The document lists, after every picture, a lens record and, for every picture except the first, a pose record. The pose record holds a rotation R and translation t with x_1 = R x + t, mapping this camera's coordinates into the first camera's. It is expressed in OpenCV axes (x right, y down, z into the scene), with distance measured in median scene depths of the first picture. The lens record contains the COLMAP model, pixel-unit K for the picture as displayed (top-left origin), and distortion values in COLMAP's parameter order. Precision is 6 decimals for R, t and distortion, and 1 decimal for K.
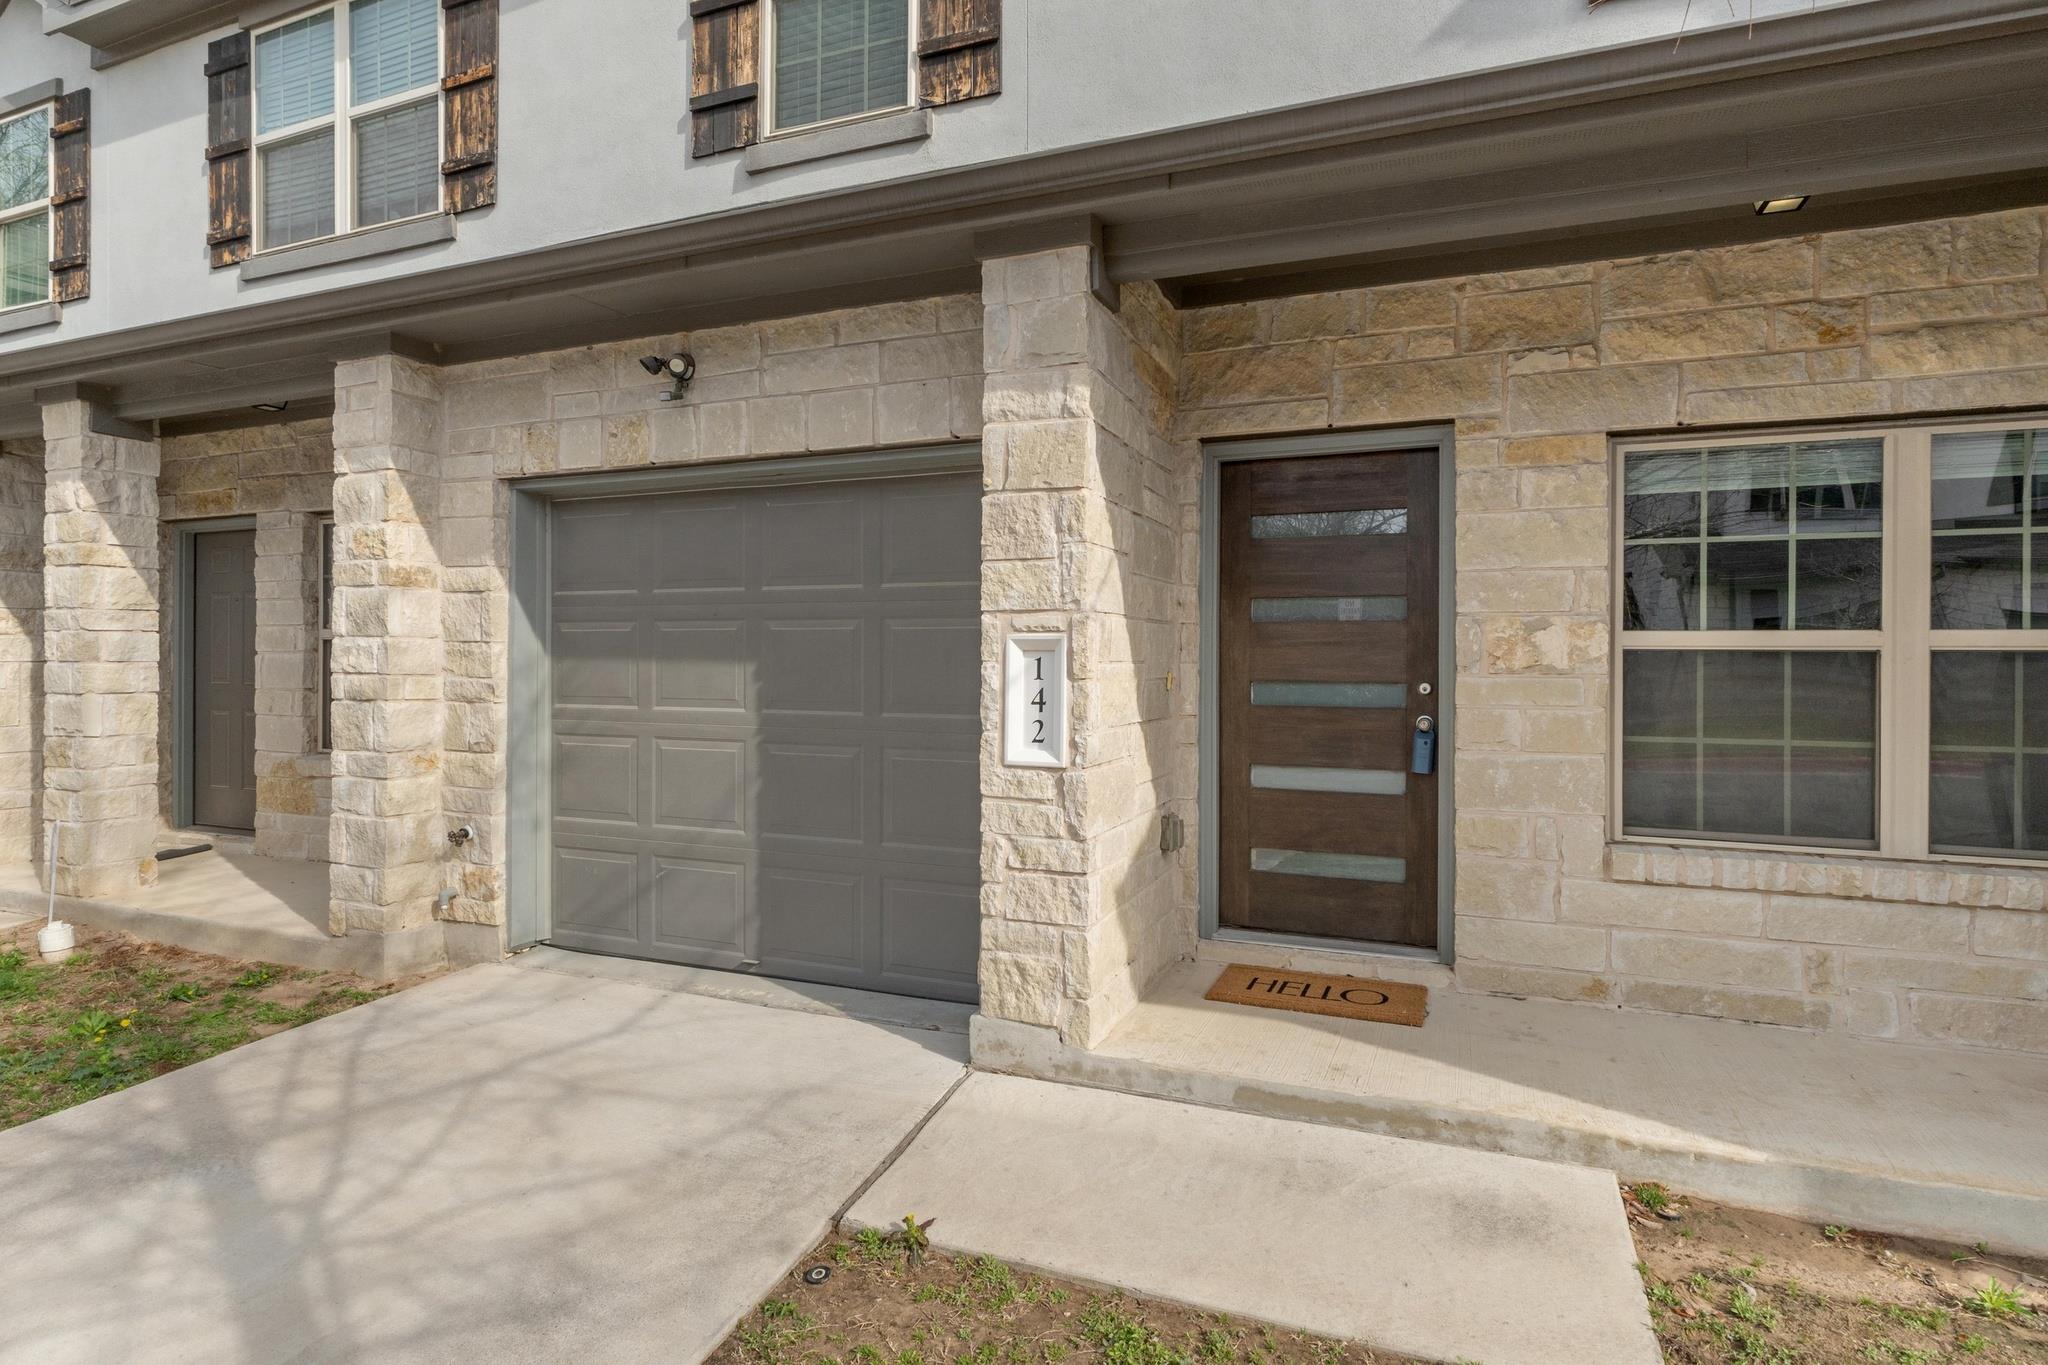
lens RADIAL K [[1130.9, 0, 1023.6], [0, 1130.9, 677.3], [0, 0, 1]] dist [0.002812, 0.000335]
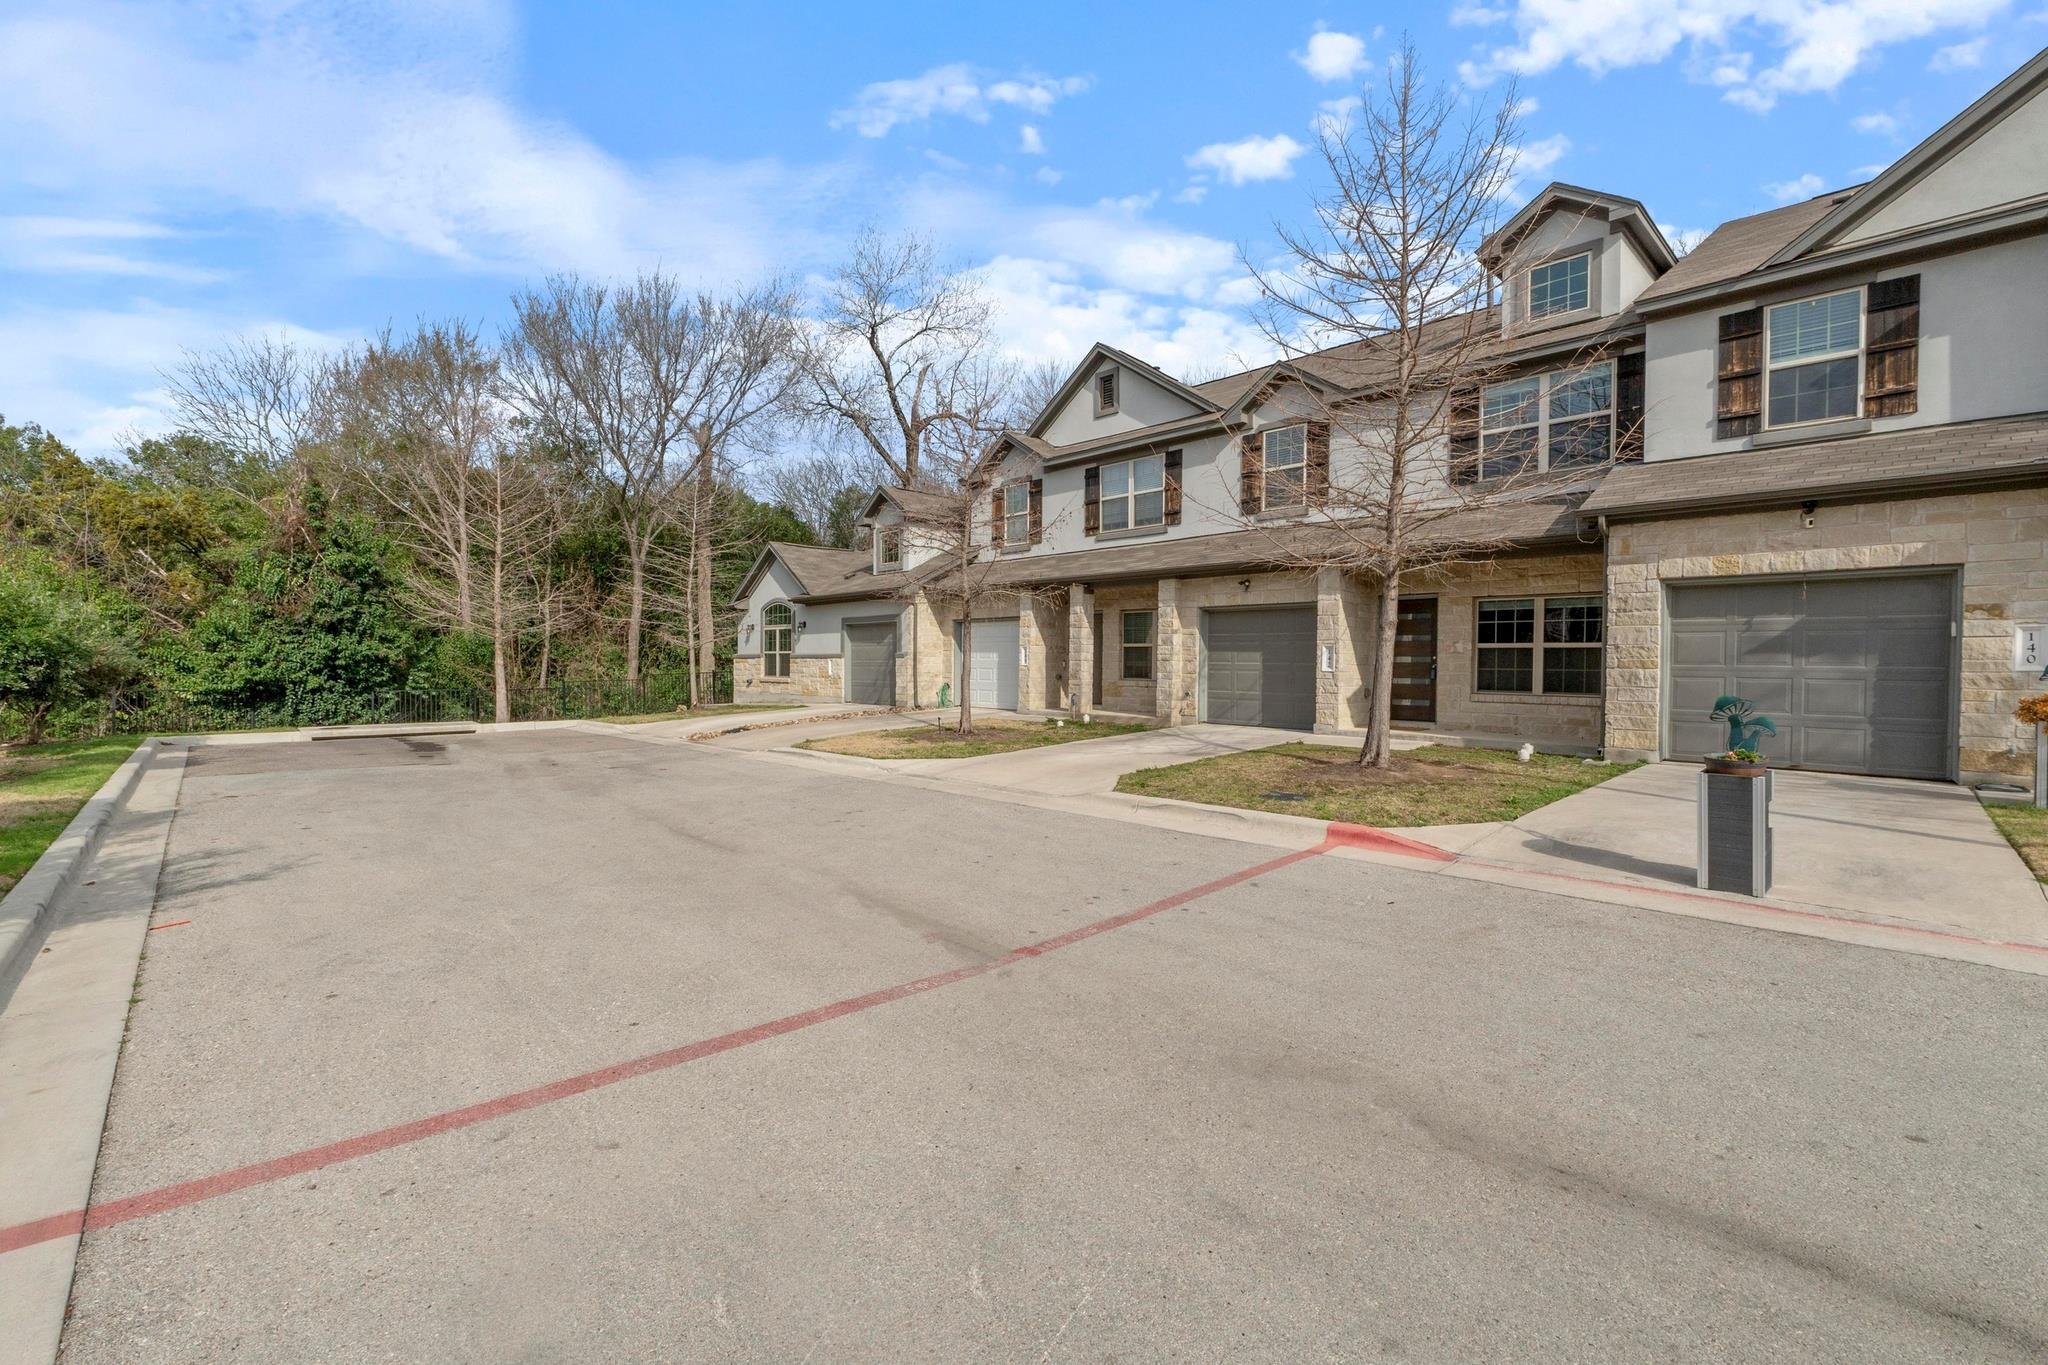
lens RADIAL K [[885.9, 0, 1007.8], [0, 885.9, 688.0], [0, 0, 1]] dist [-0.006180, 0.000074]
pose [[0.913630, 0.016501, -0.406212, 0.226768], [-0.011918, 0.999834, 0.013810, 0.085531], [0.406372, -0.007776, 0.913675, -2.299643]]
